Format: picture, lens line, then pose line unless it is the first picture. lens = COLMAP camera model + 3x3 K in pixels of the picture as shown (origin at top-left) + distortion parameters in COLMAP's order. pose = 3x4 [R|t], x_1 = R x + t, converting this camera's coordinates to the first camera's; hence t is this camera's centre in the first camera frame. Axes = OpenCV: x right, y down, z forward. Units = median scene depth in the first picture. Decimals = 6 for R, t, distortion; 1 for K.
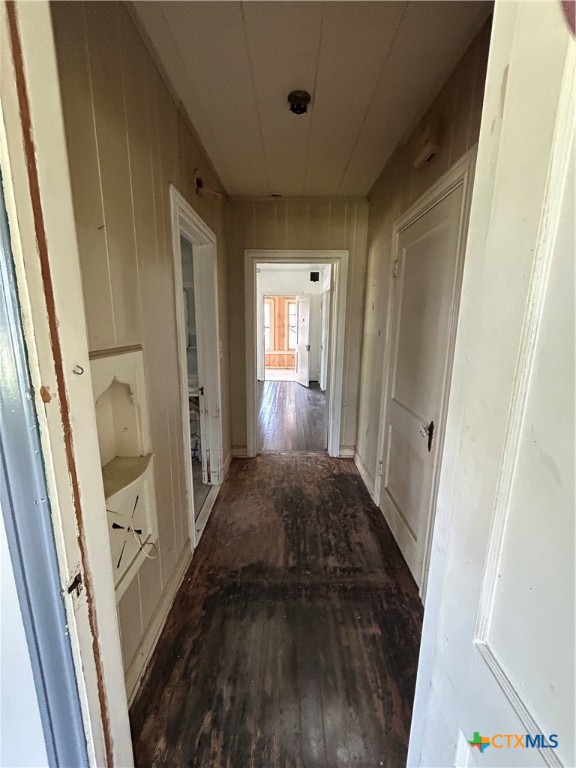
lens RADIAL K [[310.9, 0, 287.0], [0, 310.9, 382.8], [0, 0, 1]] dist [-0.004254, 0.003536]
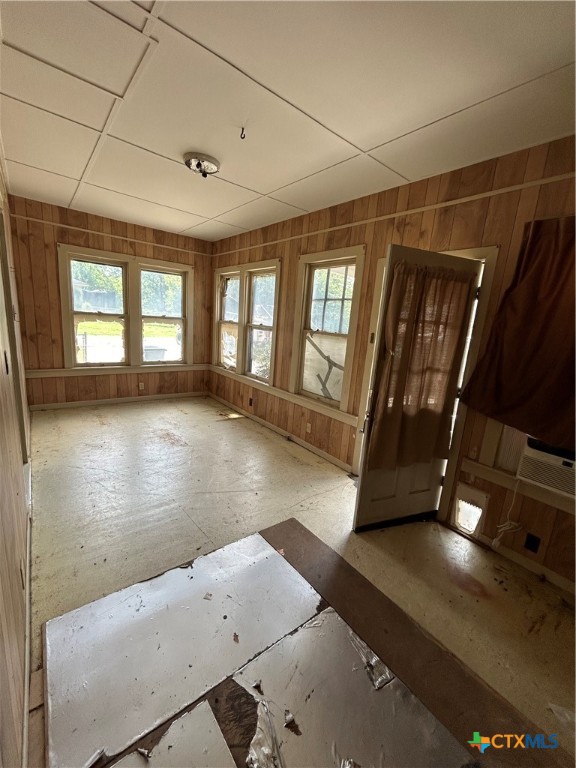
lens RADIAL K [[310.9, 0, 287.0], [0, 310.9, 382.8], [0, 0, 1]] dist [-0.004254, 0.003536]
pose [[0.629706, 0.188770, -0.753549, 0.929722], [-0.213582, 0.974714, 0.065693, -0.464944], [0.746896, 0.119577, 0.654101, 2.468831]]
